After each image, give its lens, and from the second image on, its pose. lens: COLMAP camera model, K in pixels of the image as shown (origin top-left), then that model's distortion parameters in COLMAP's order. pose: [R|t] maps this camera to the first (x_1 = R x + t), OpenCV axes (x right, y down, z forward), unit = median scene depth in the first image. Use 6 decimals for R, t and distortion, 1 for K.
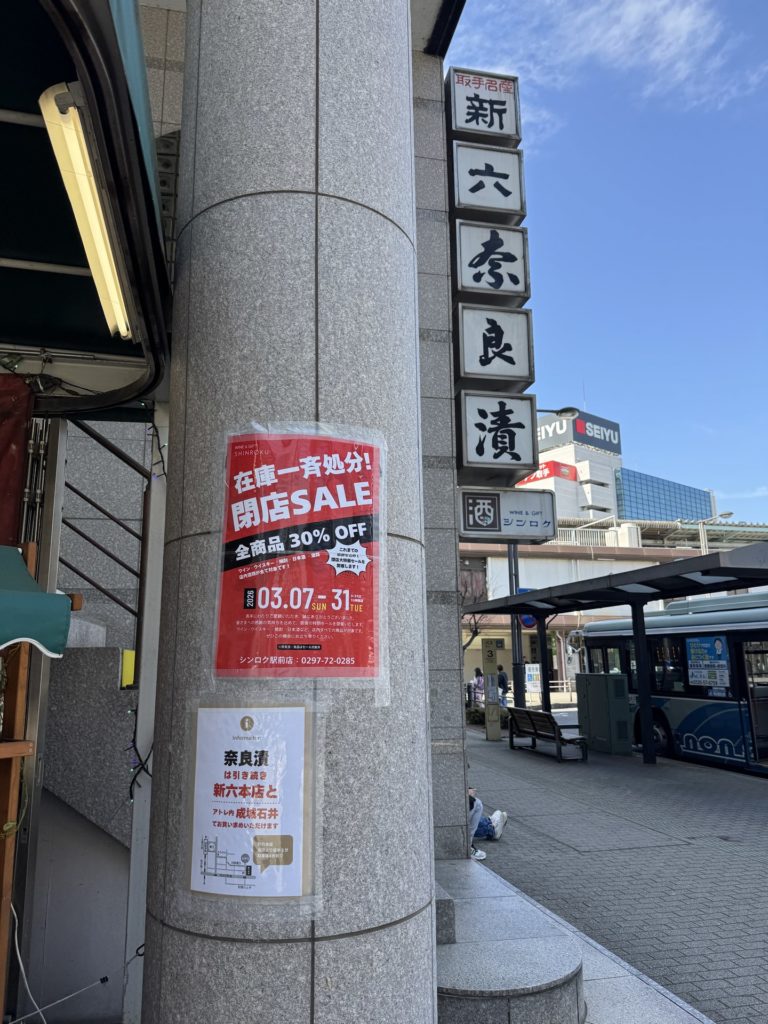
lens RADIAL K [[724.8, 0, 380.9], [0, 724.8, 512.8], [0, 0, 1]] dist [0.009795, -0.016665]
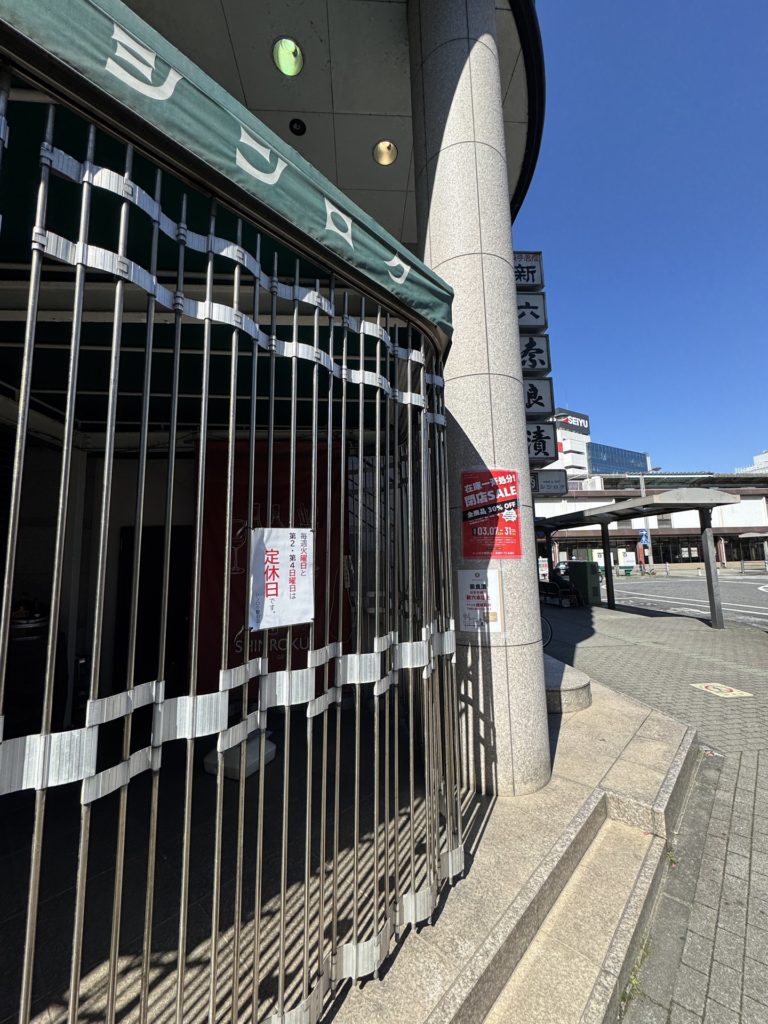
lens RADIAL K [[409.0, 0, 384.8], [0, 409.0, 510.1], [0, 0, 1]] dist [0.000592, 0.000140]
pose [[0.989293, -0.036375, -0.141340, -0.104381], [0.048600, 0.995277, 0.084032, -0.038772], [0.137616, -0.090001, 0.986388, -0.204942]]
